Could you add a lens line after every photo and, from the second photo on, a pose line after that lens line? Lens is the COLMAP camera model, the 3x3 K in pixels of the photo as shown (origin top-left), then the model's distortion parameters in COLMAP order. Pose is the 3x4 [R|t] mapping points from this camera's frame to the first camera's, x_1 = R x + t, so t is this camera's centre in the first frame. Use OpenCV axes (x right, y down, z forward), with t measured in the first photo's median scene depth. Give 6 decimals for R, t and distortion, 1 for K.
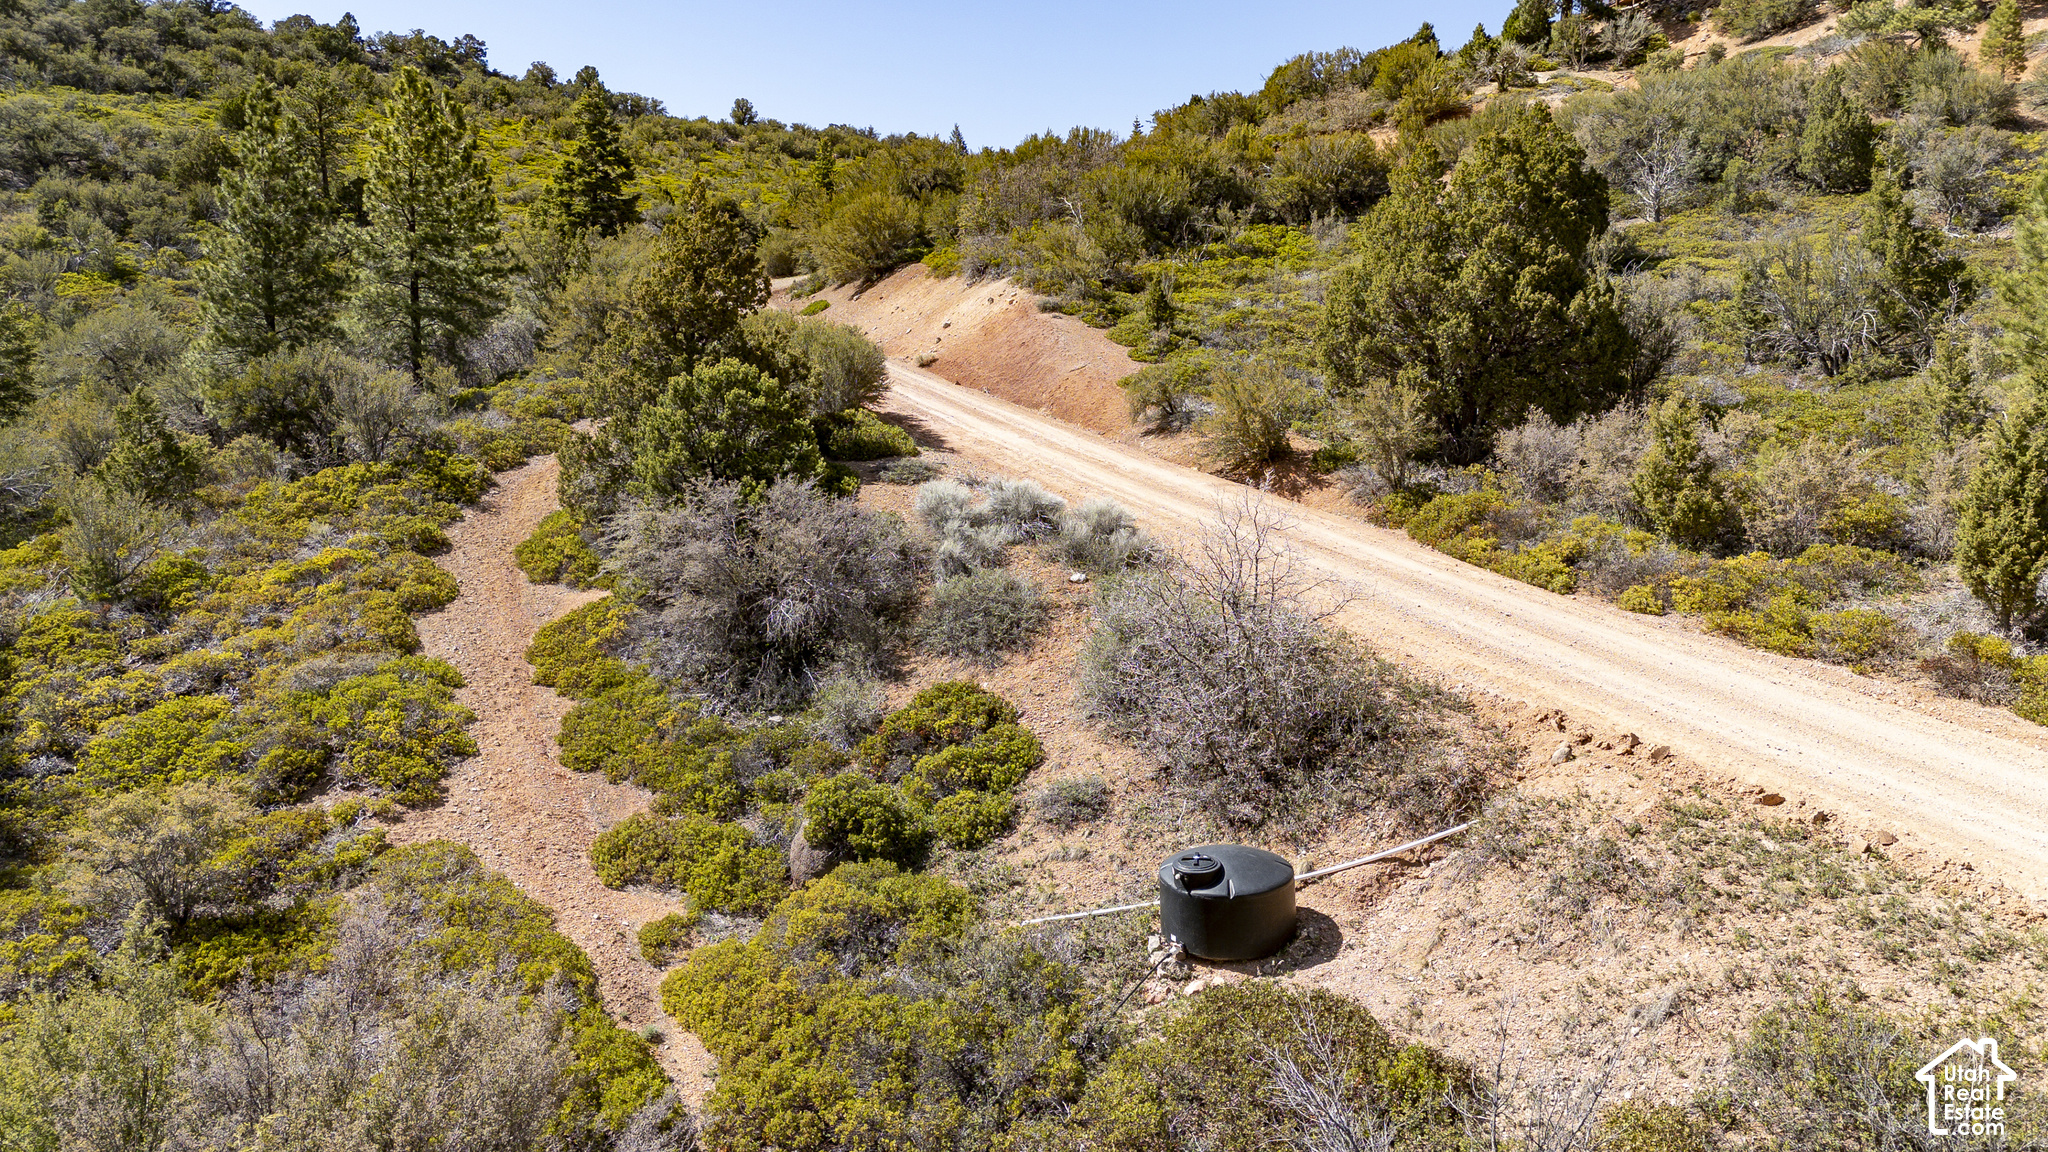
lens RADIAL K [[1508.8, 0, 1028.8], [0, 1508.8, 571.0], [0, 0, 1]] dist [0.078201, -0.063545]
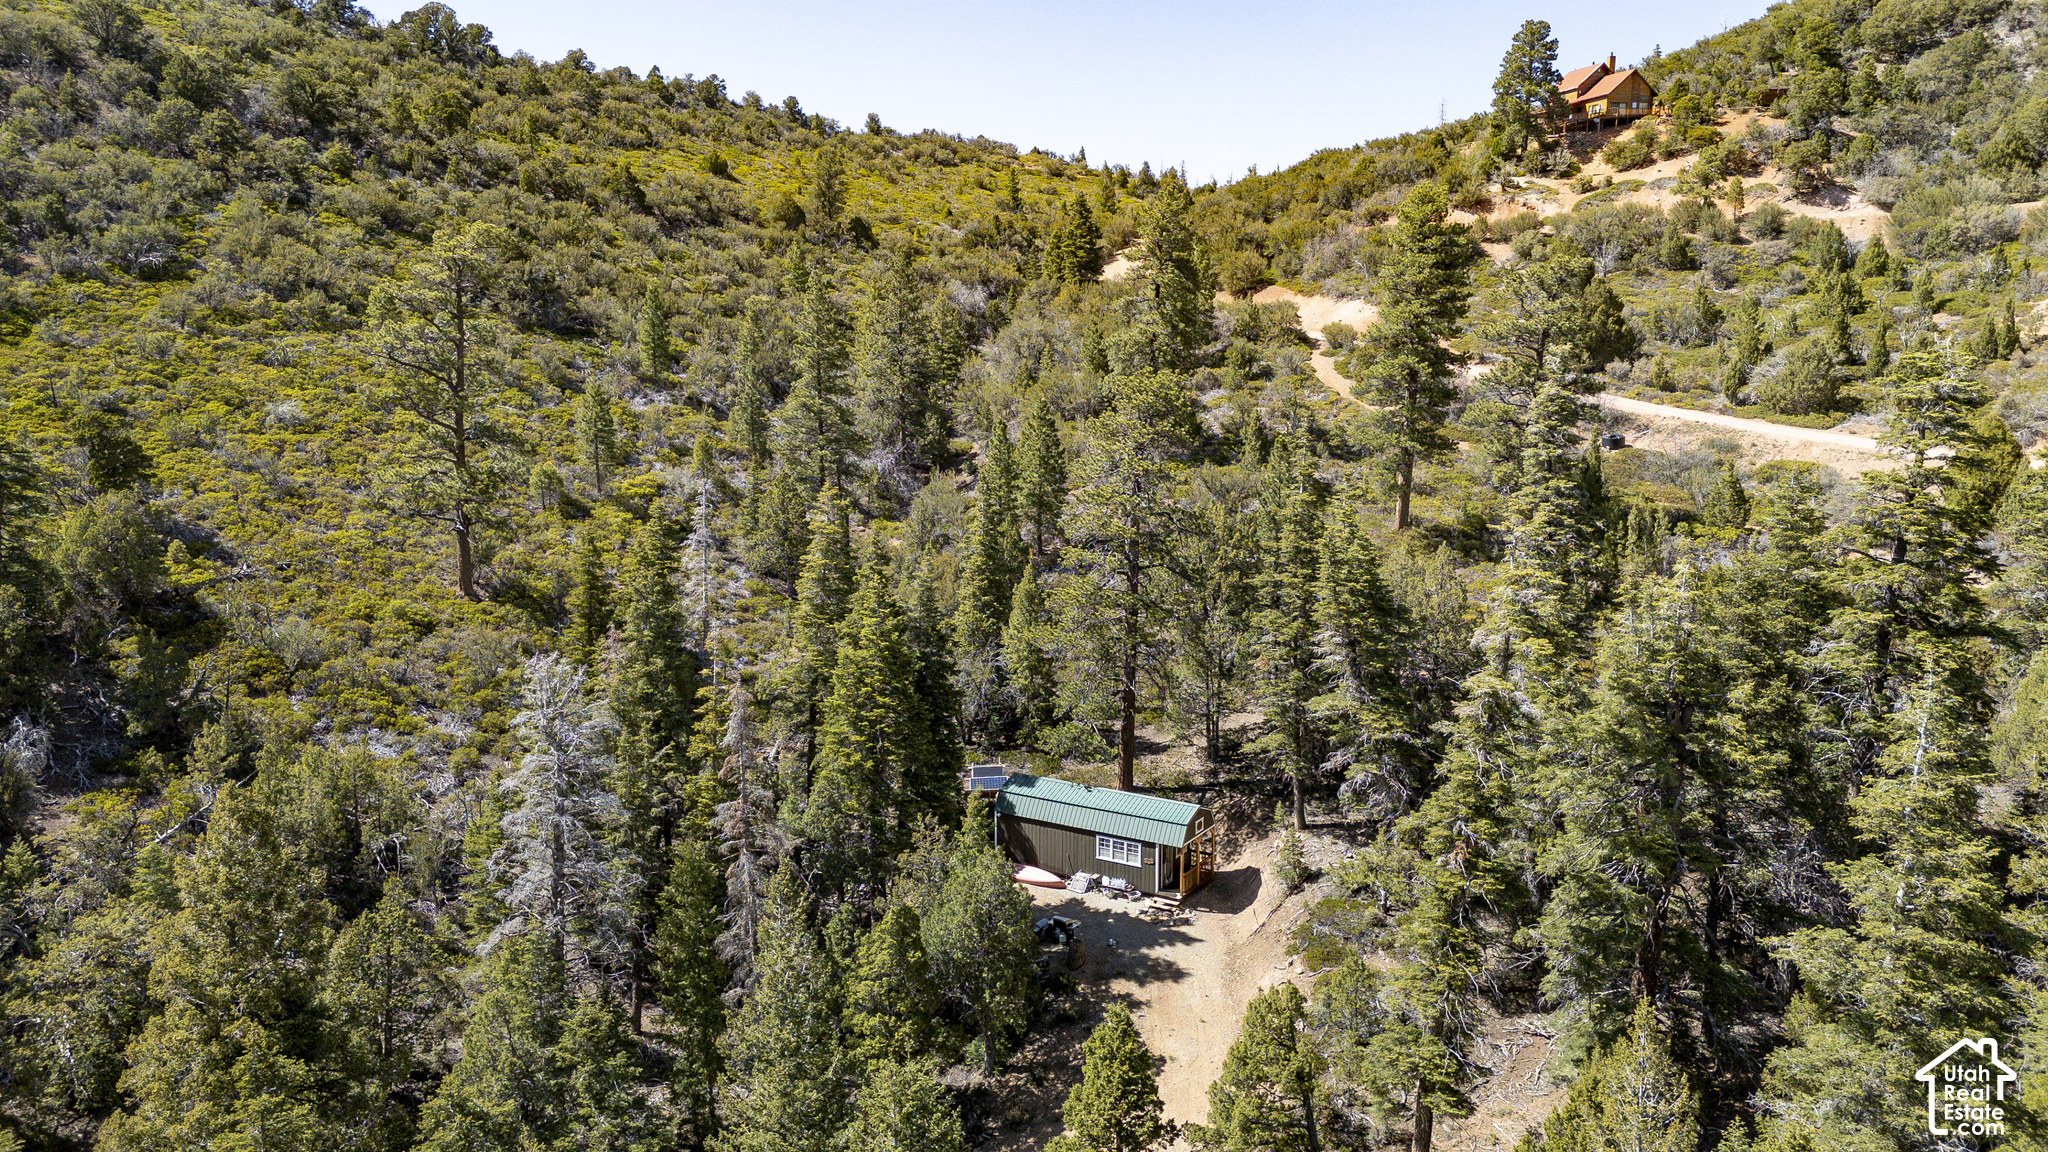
lens RADIAL K [[1508.8, 0, 1027.4], [0, 1508.8, 576.7], [0, 0, 1]] dist [0.078201, -0.063545]
pose [[0.991270, -0.018560, 0.130536, -1.263552], [0.011867, 0.998584, 0.051863, 0.173147], [-0.131314, -0.049861, 0.990086, -2.010473]]
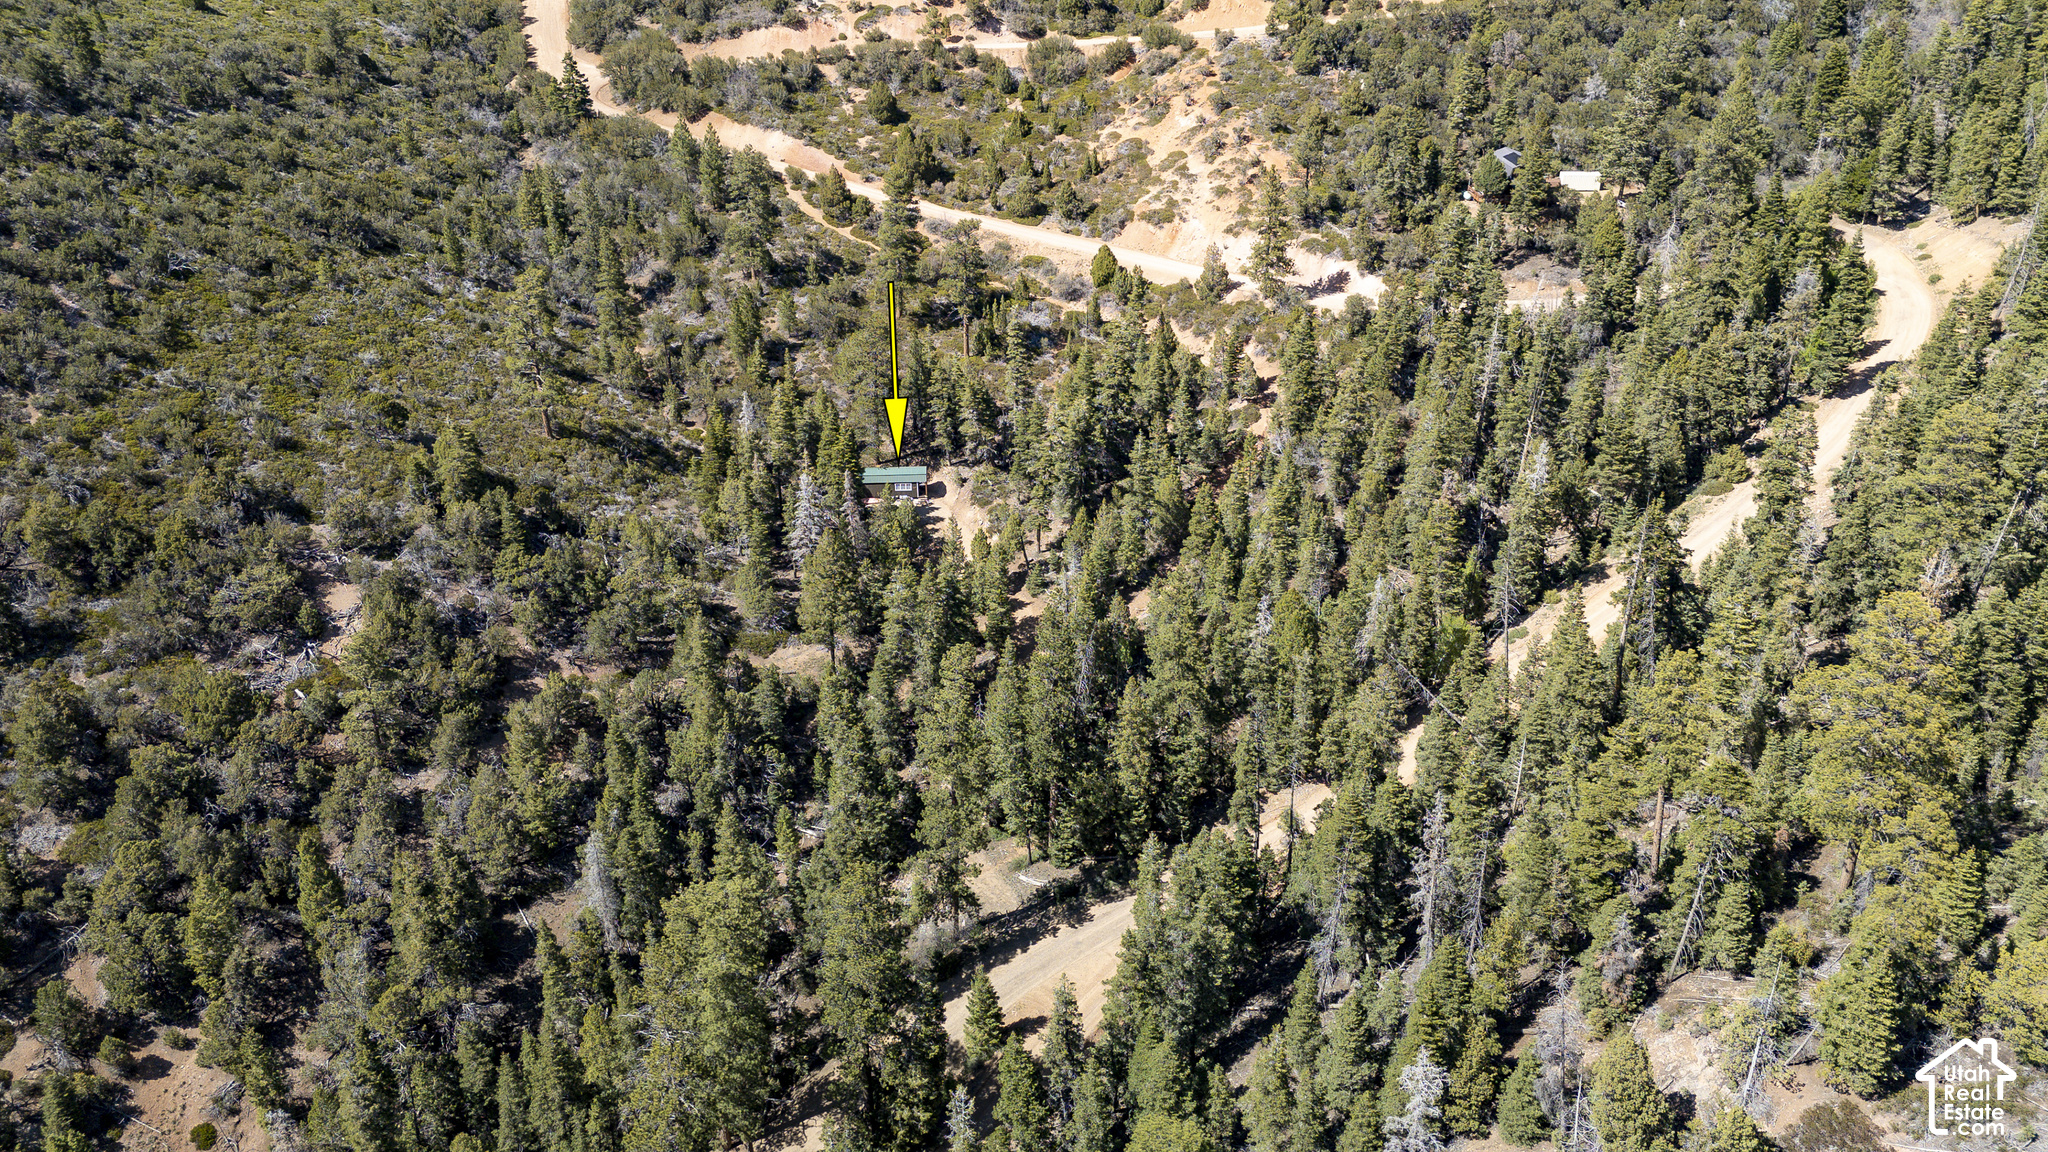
lens RADIAL K [[1508.8, 0, 1023.7], [0, 1508.8, 585.6], [0, 0, 1]] dist [0.078201, -0.063545]
pose [[0.758892, -0.314415, 0.570286, -3.353533], [0.081319, 0.914623, 0.396045, -0.953829], [-0.646120, -0.254180, 0.719668, -4.095182]]
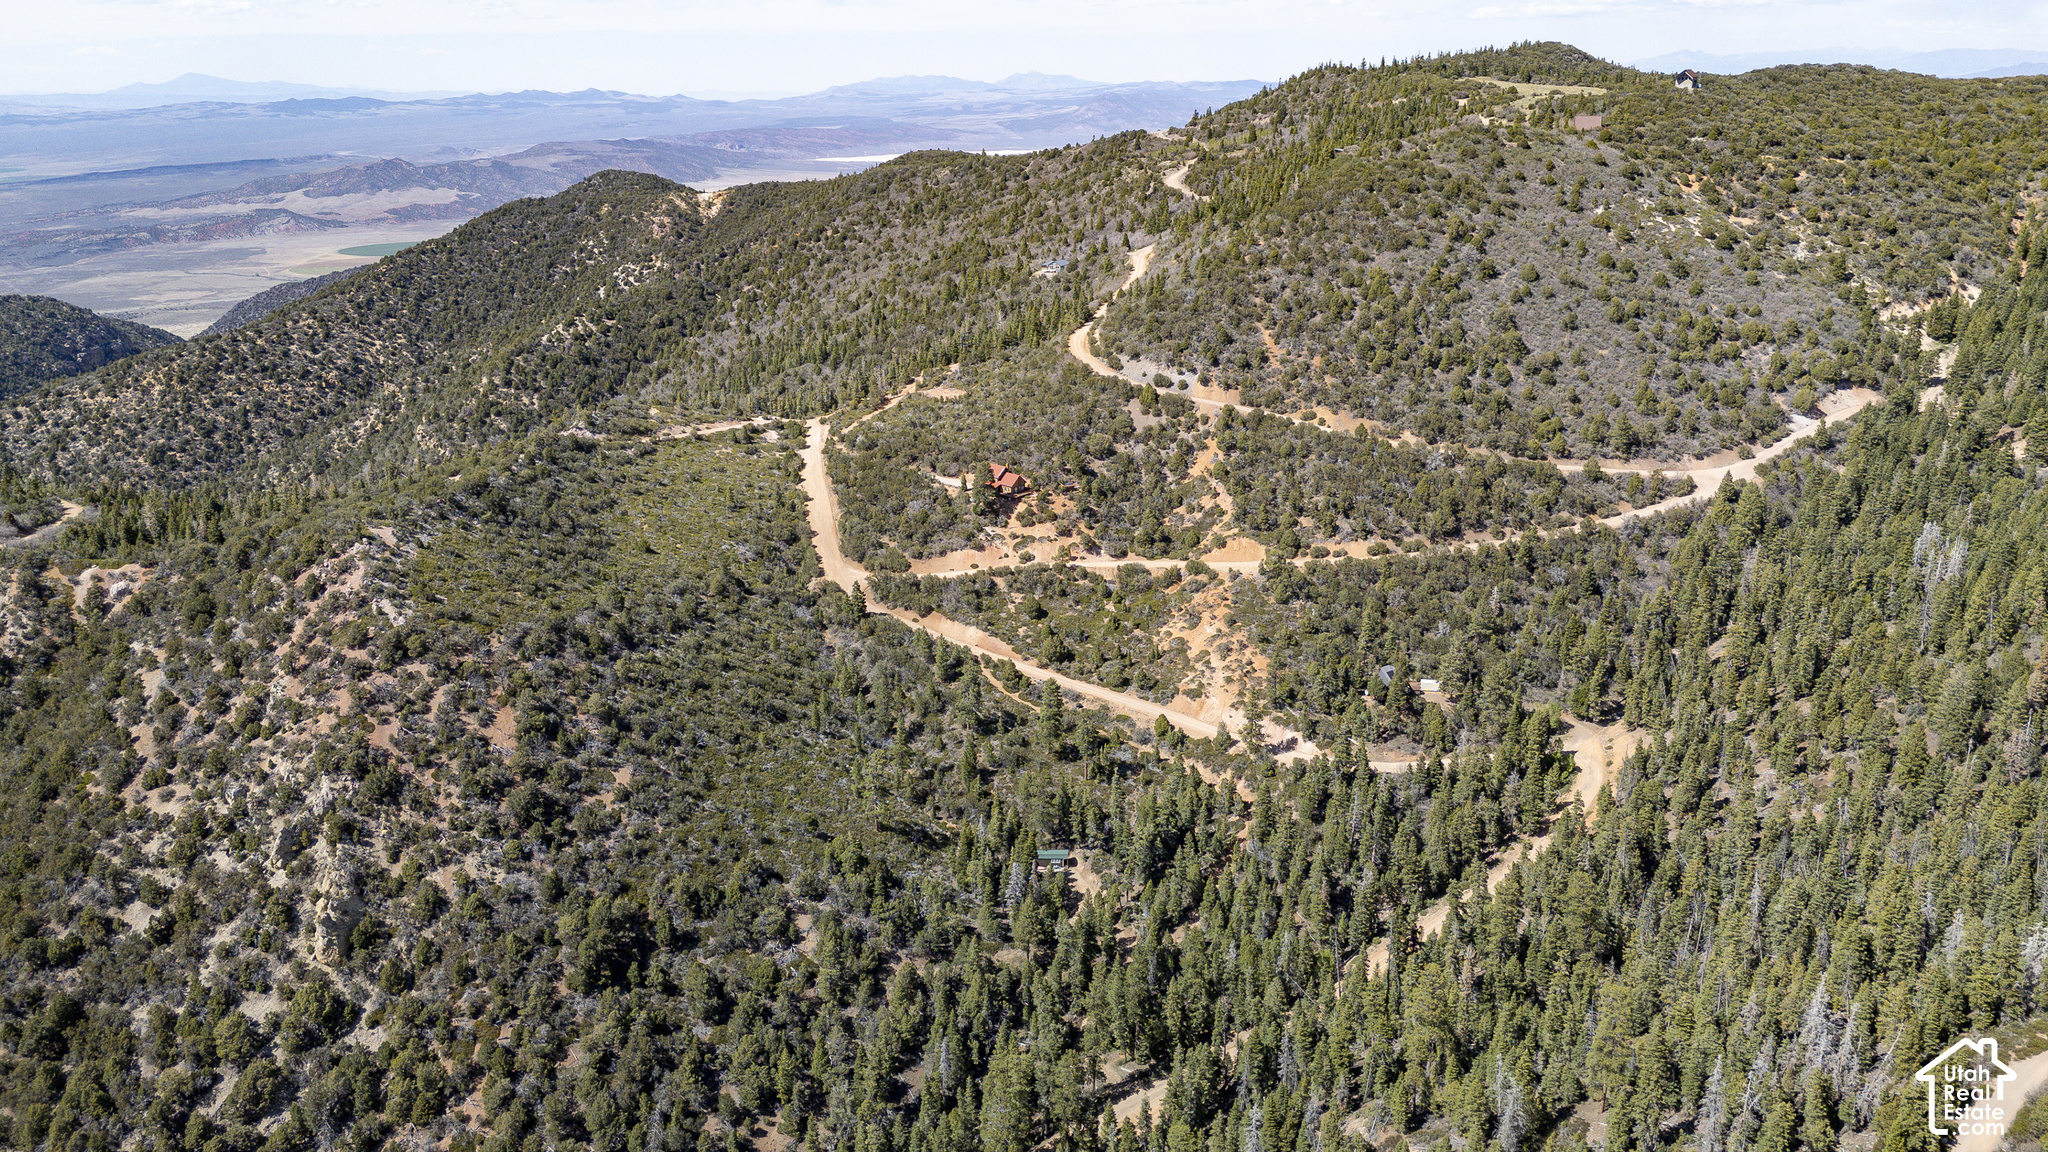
lens RADIAL K [[1508.8, 0, 1009.0], [0, 1508.8, 588.1], [0, 0, 1]] dist [0.078201, -0.063545]
pose [[0.791672, -0.209115, 0.574044, -5.802445], [0.073125, 0.965276, 0.250787, -3.150010], [-0.606554, -0.156564, 0.779474, -6.866052]]
